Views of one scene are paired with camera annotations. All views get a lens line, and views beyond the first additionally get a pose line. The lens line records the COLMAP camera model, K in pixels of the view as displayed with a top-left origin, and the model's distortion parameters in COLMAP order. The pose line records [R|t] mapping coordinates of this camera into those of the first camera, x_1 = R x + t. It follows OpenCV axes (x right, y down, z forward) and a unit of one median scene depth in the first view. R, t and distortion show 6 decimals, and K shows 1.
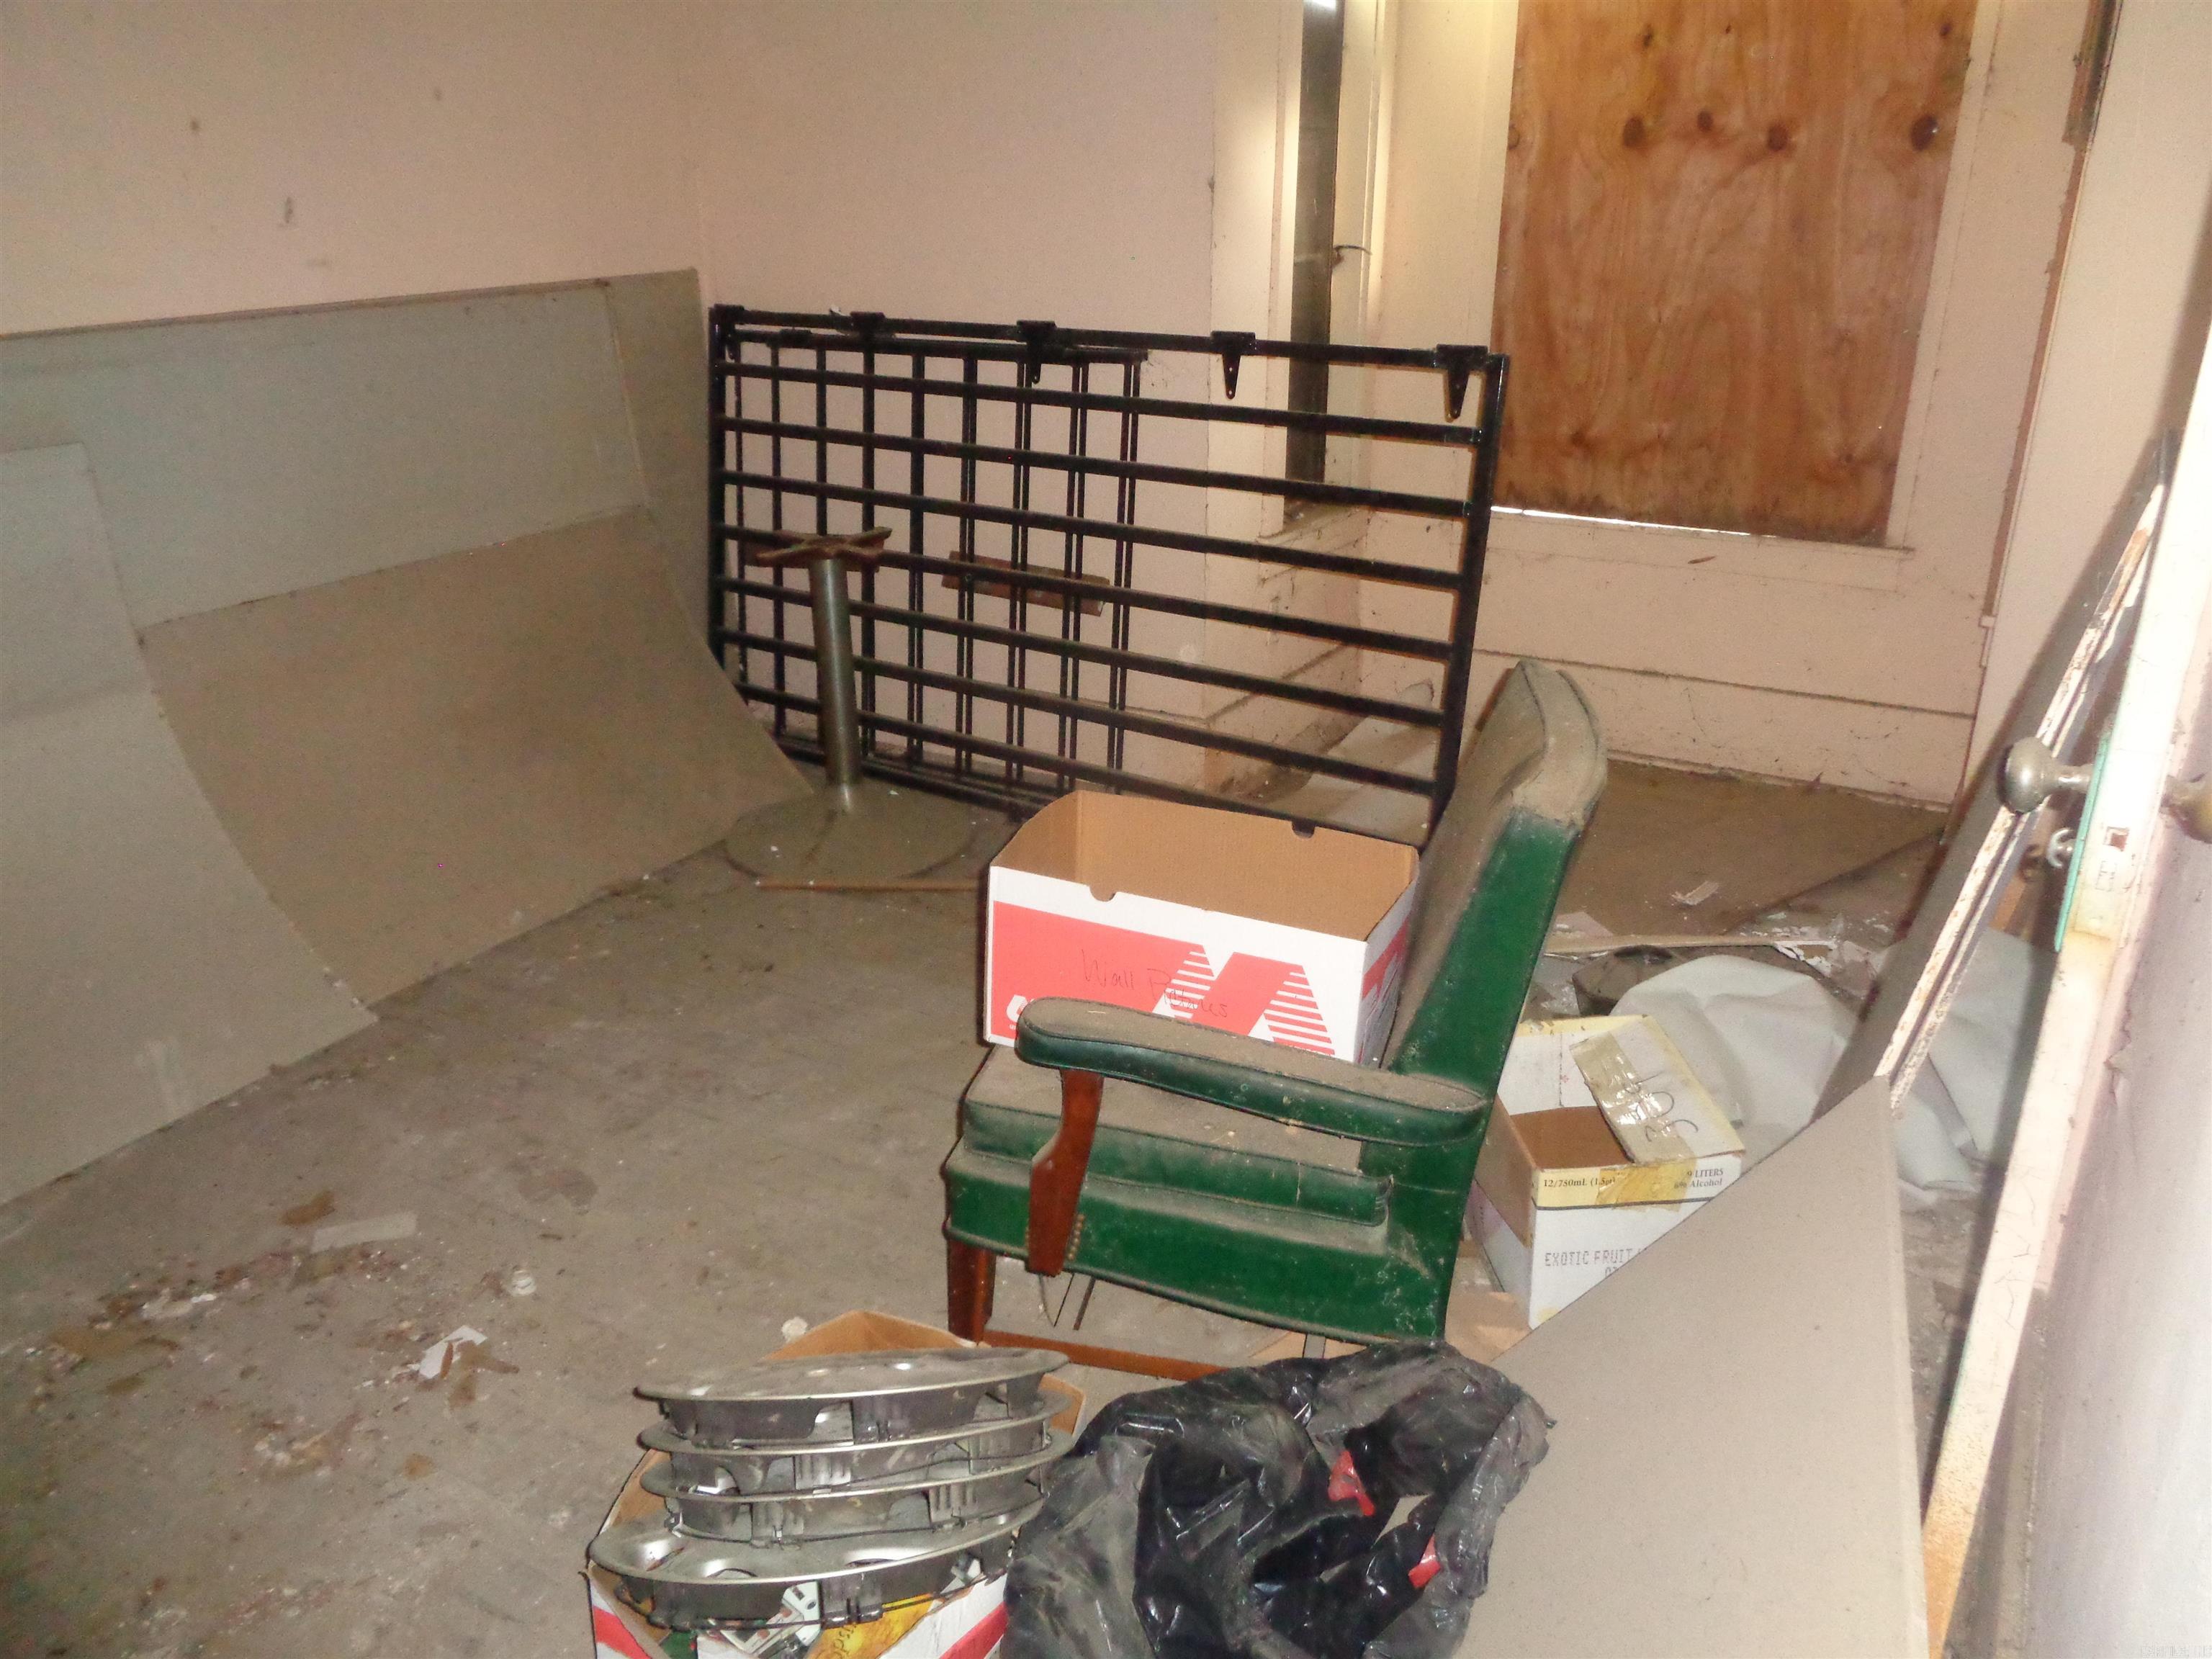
lens RADIAL K [[1657.9, 0, 1106.0], [0, 1657.9, 829.5], [0, 0, 1]] dist [0.047181, -0.070631]
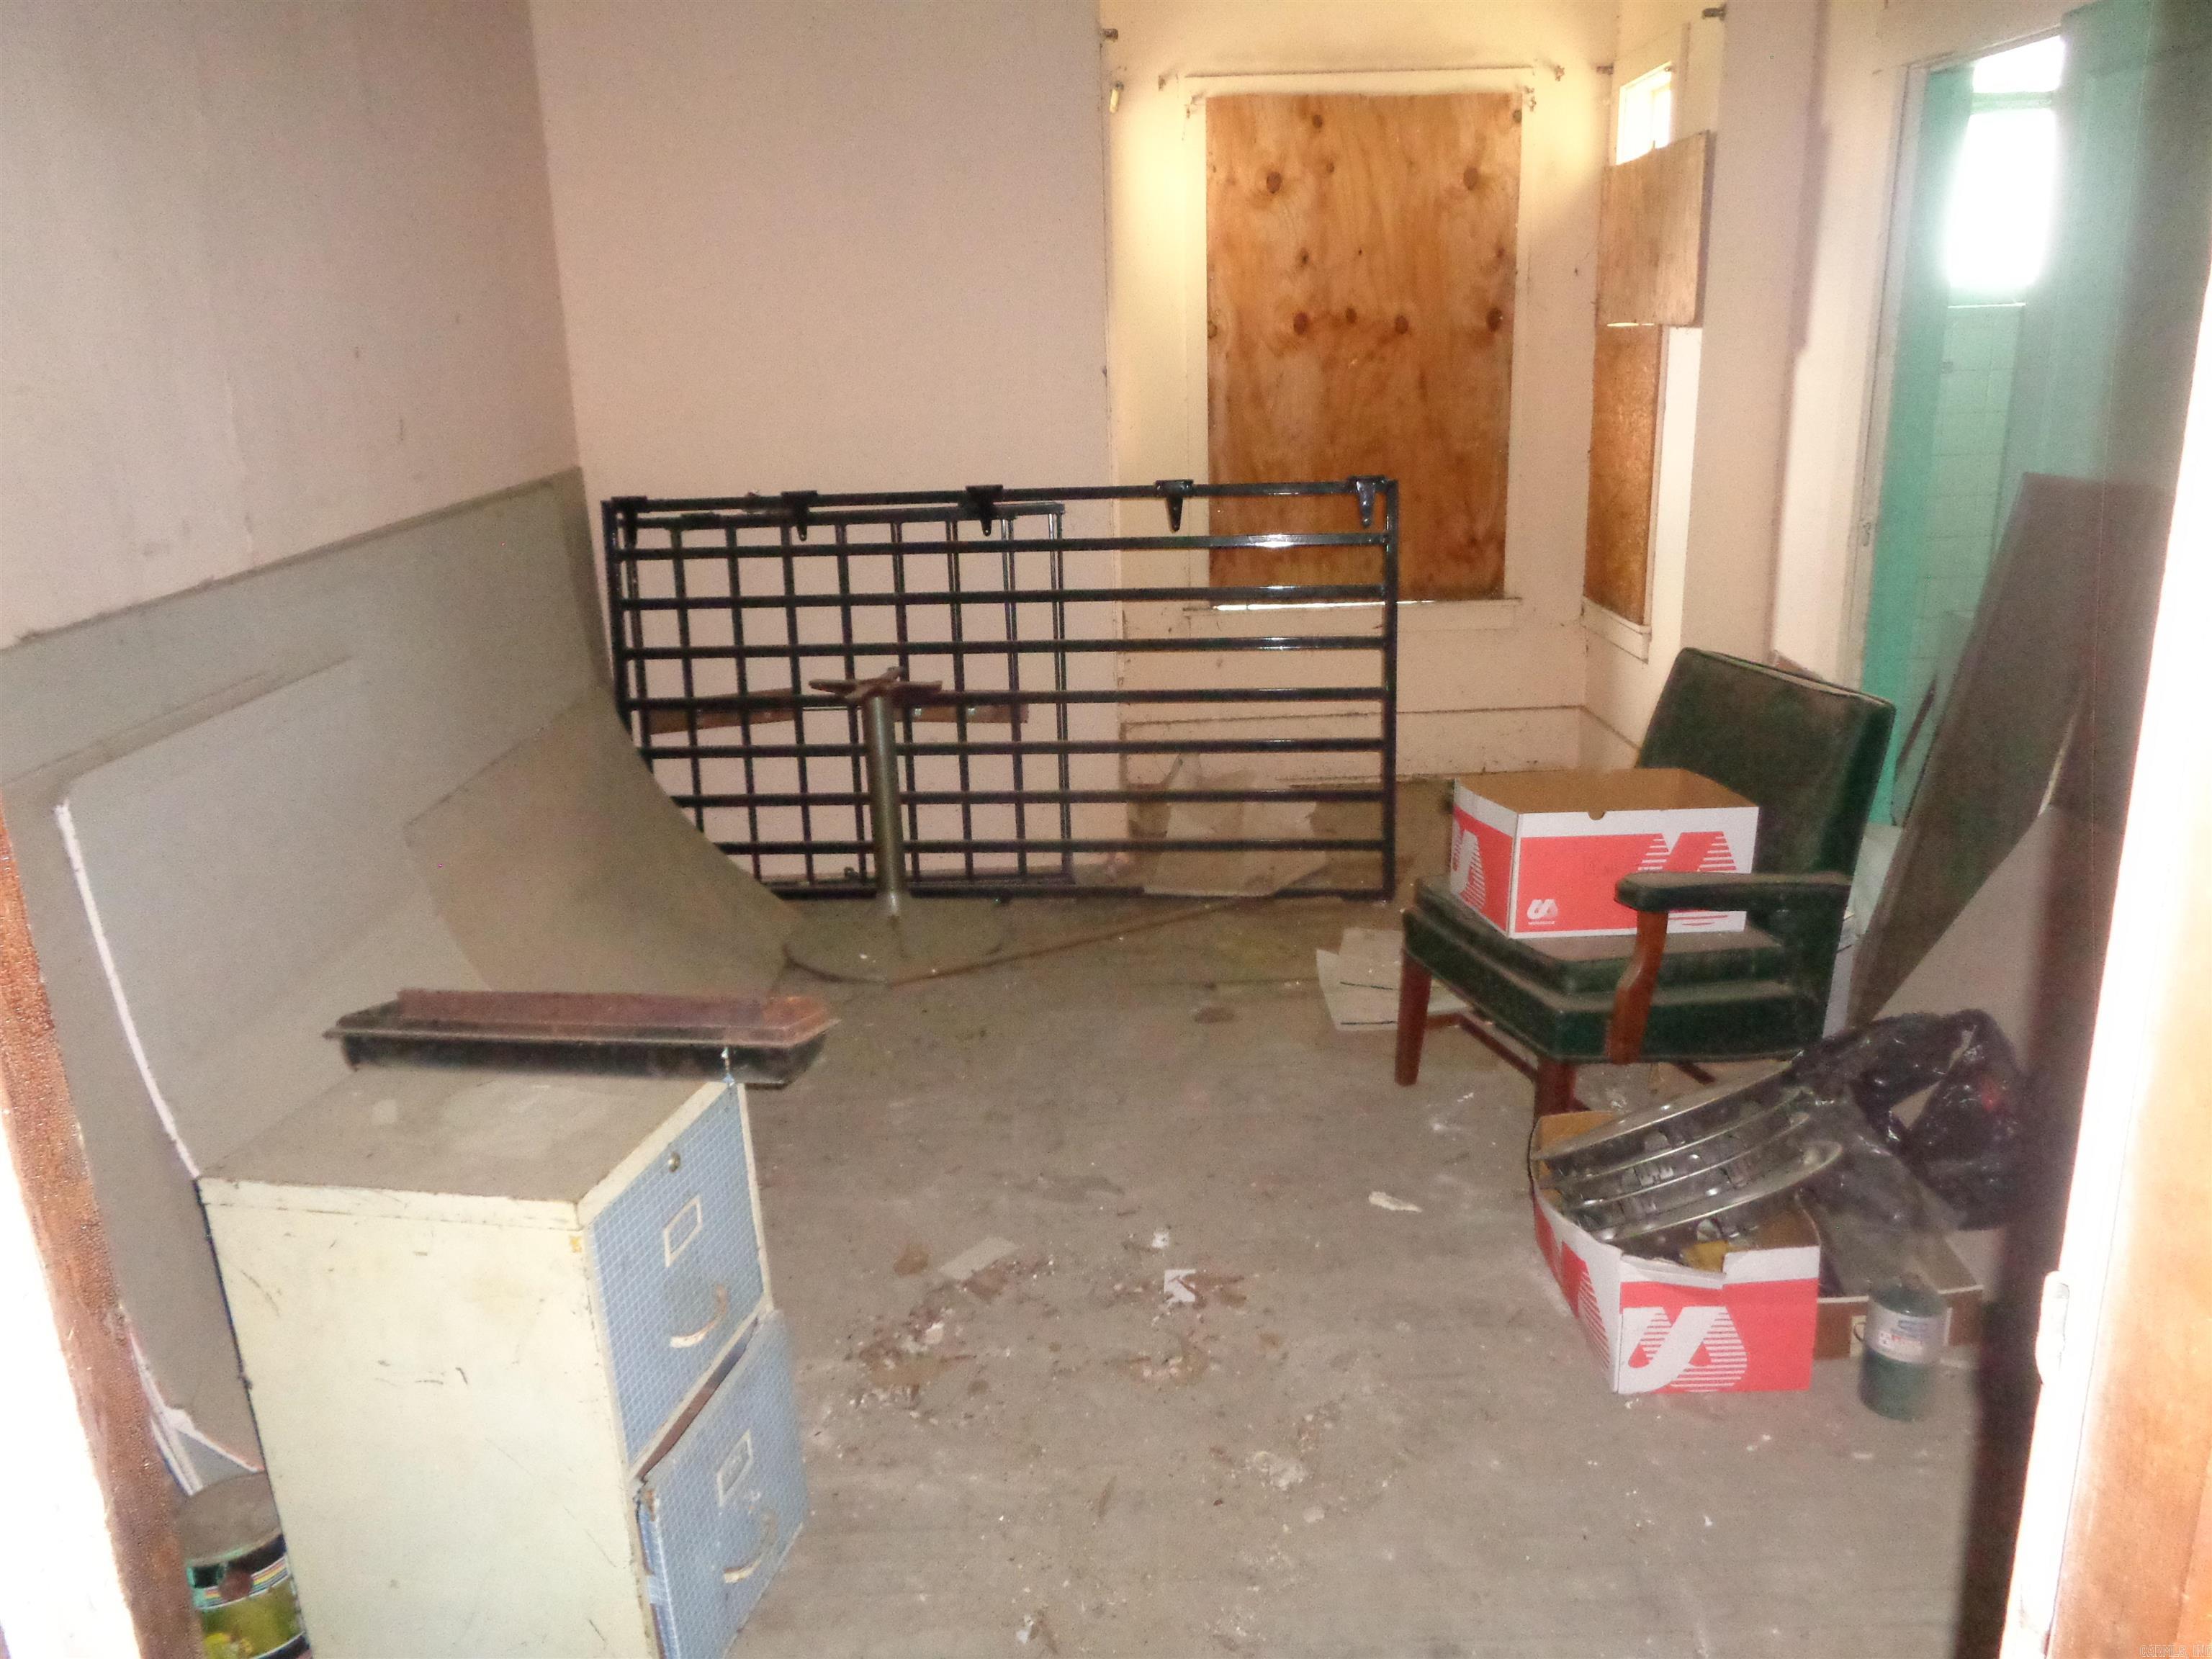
lens RADIAL K [[1677.3, 0, 1106.0], [0, 1677.3, 829.5], [0, 0, 1]] dist [0.004460, 0.014819]
pose [[0.861338, -0.170132, 0.478697, -0.545506], [0.214818, 0.975847, -0.039708, 0.007486], [-0.460380, 0.137035, 0.877082, -0.075869]]
